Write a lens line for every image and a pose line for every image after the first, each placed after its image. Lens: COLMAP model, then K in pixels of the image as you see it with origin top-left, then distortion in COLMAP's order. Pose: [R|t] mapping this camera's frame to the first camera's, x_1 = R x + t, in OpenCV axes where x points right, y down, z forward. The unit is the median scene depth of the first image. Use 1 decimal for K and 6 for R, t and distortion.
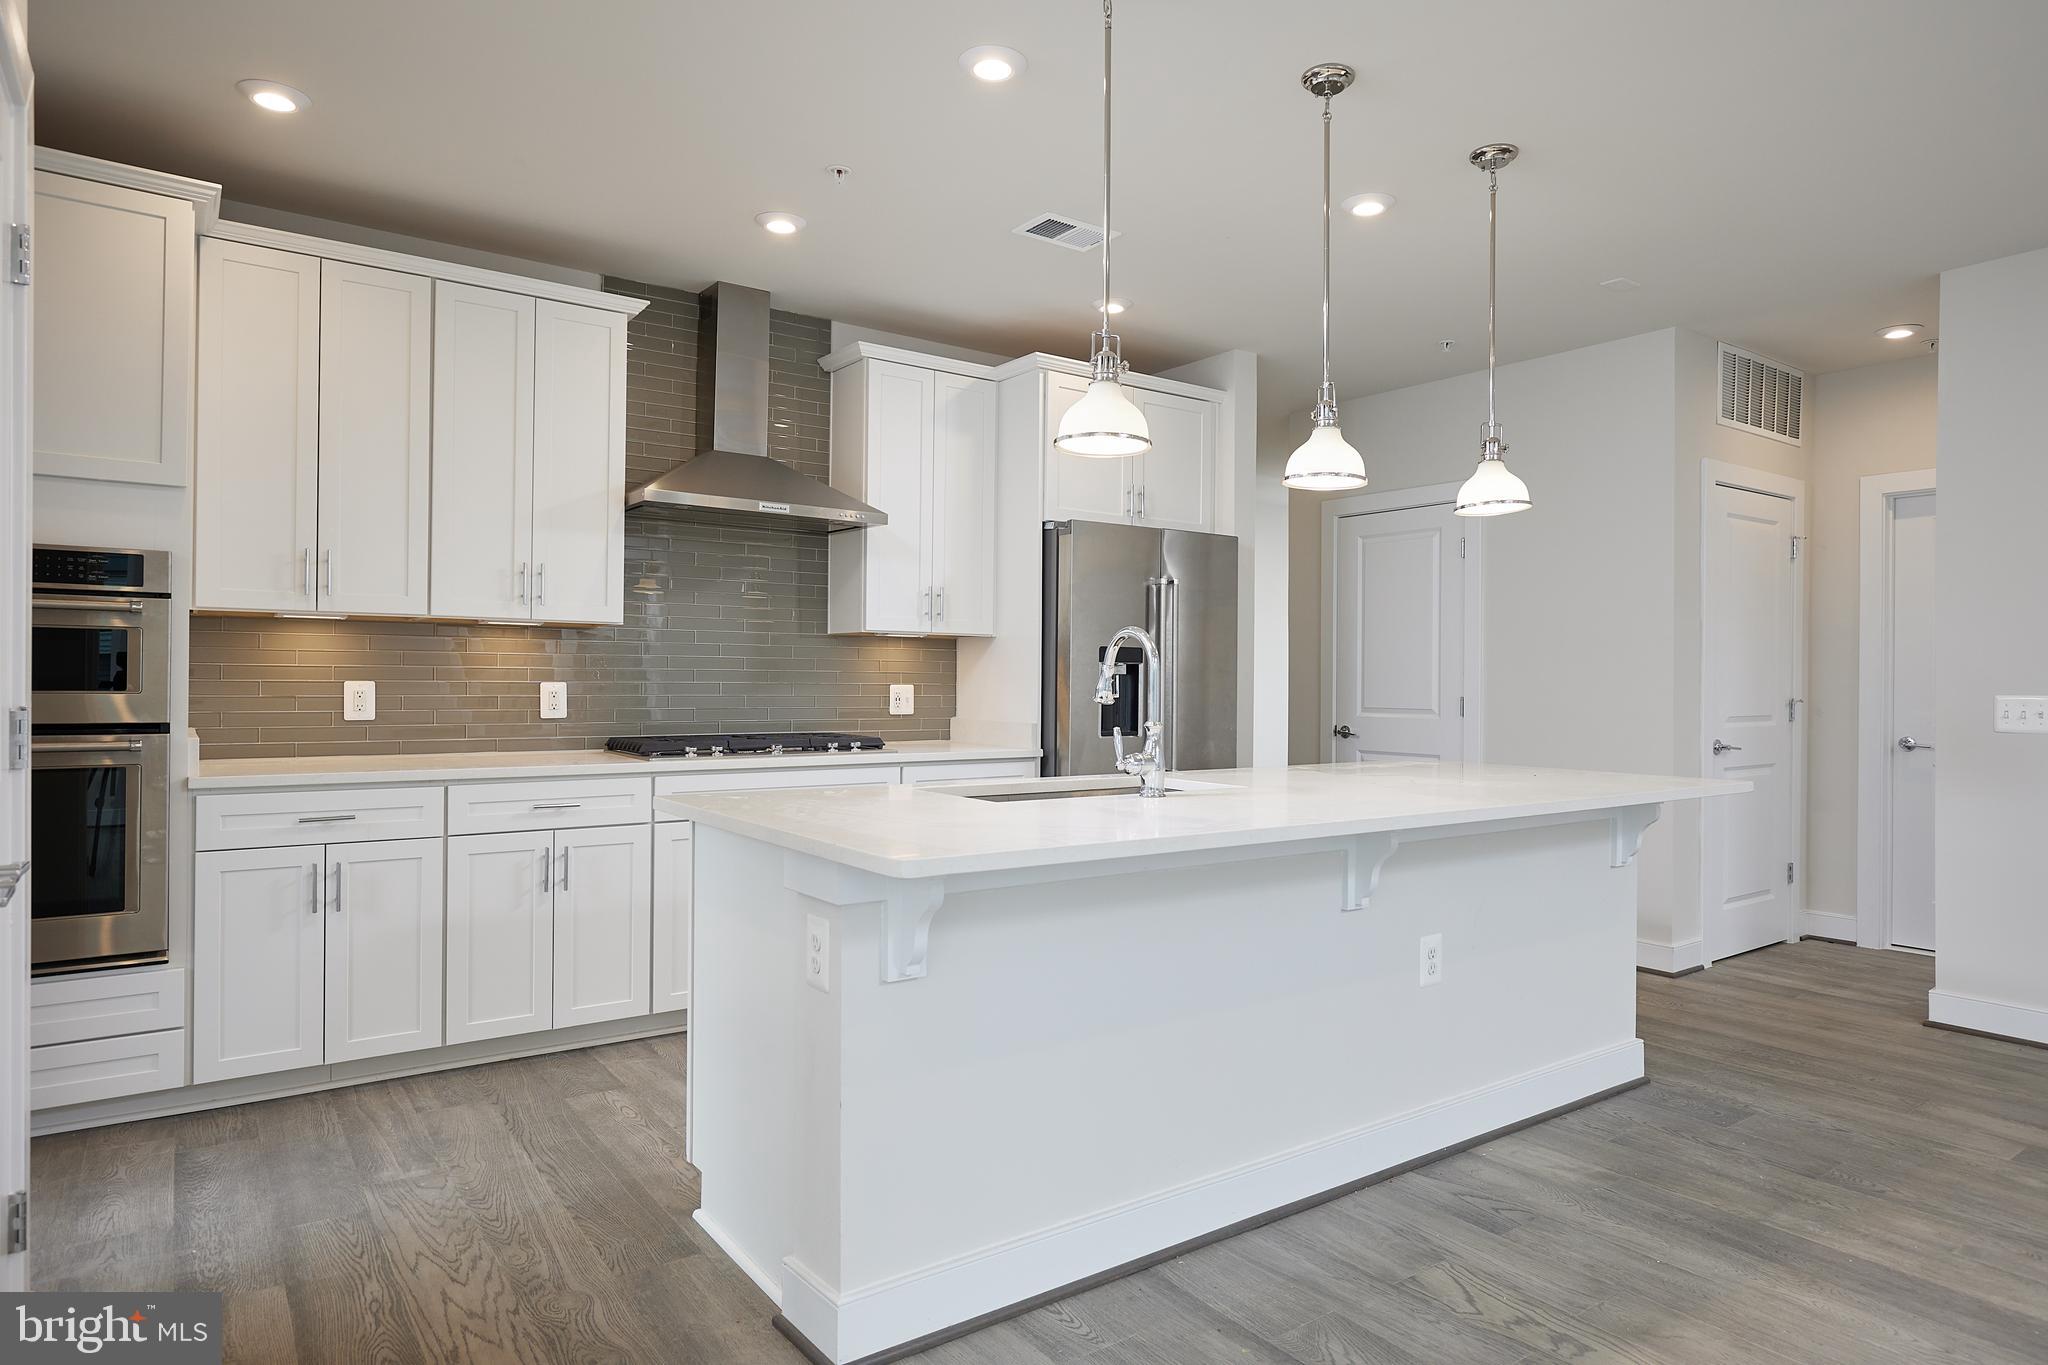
lens RADIAL K [[1190.1, 0, 1028.9], [0, 1190.1, 676.8], [0, 0, 1]] dist [-0.008945, -0.000557]
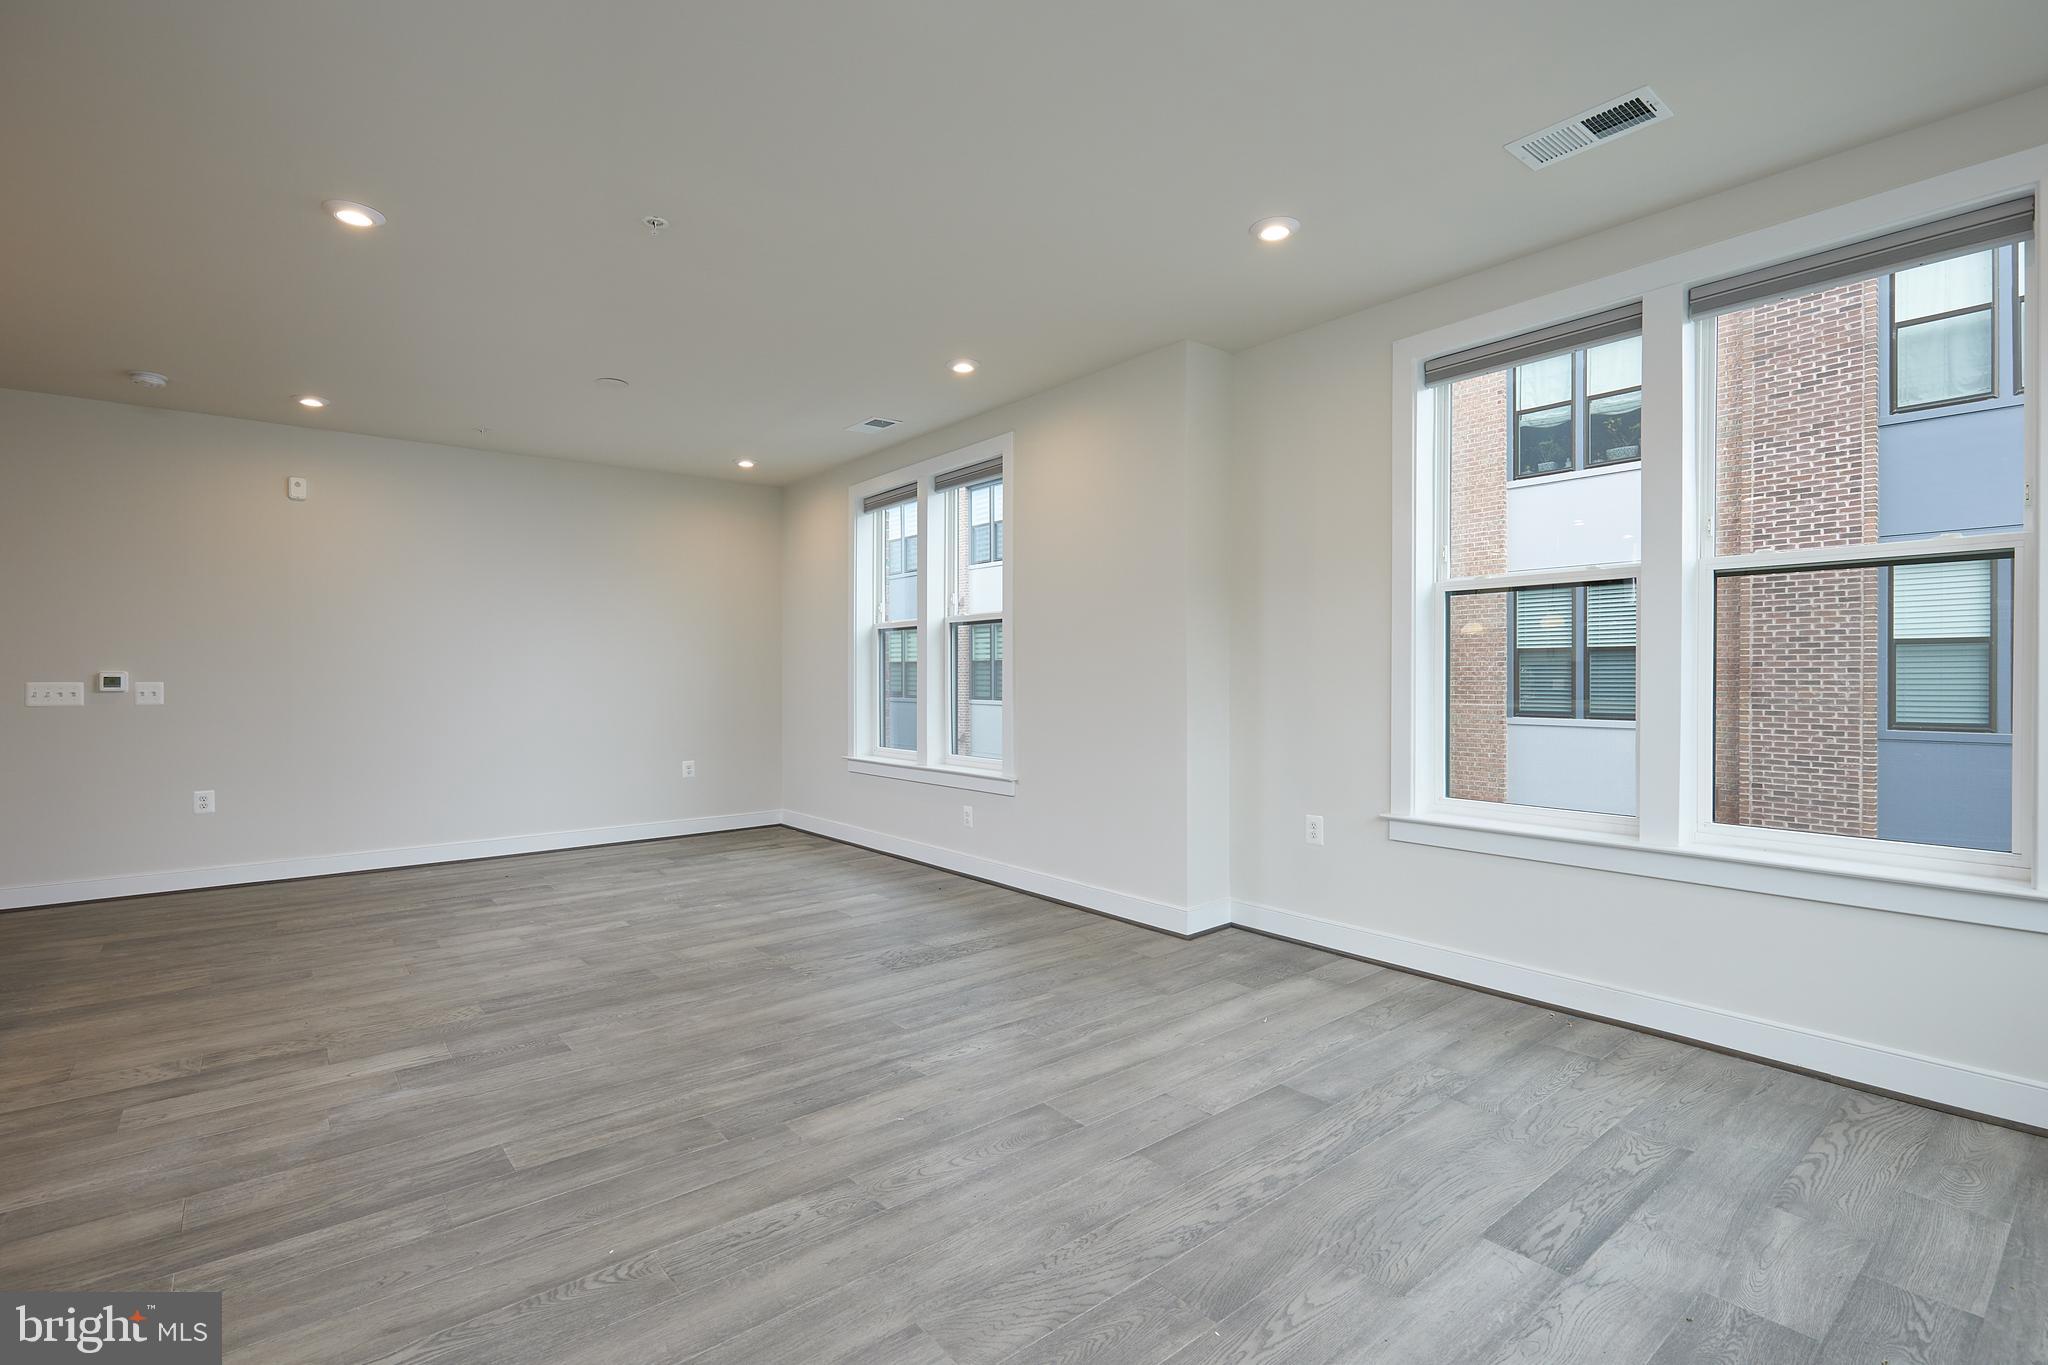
lens RADIAL K [[939.8, 0, 1043.0], [0, 939.8, 688.8], [0, 0, 1]] dist [0.002714, 0.000443]
pose [[-0.070951, -0.020818, 0.997263, -0.521995], [-0.003742, 0.999781, 0.020604, -0.006427], [-0.997473, -0.002270, -0.071013, -0.226214]]
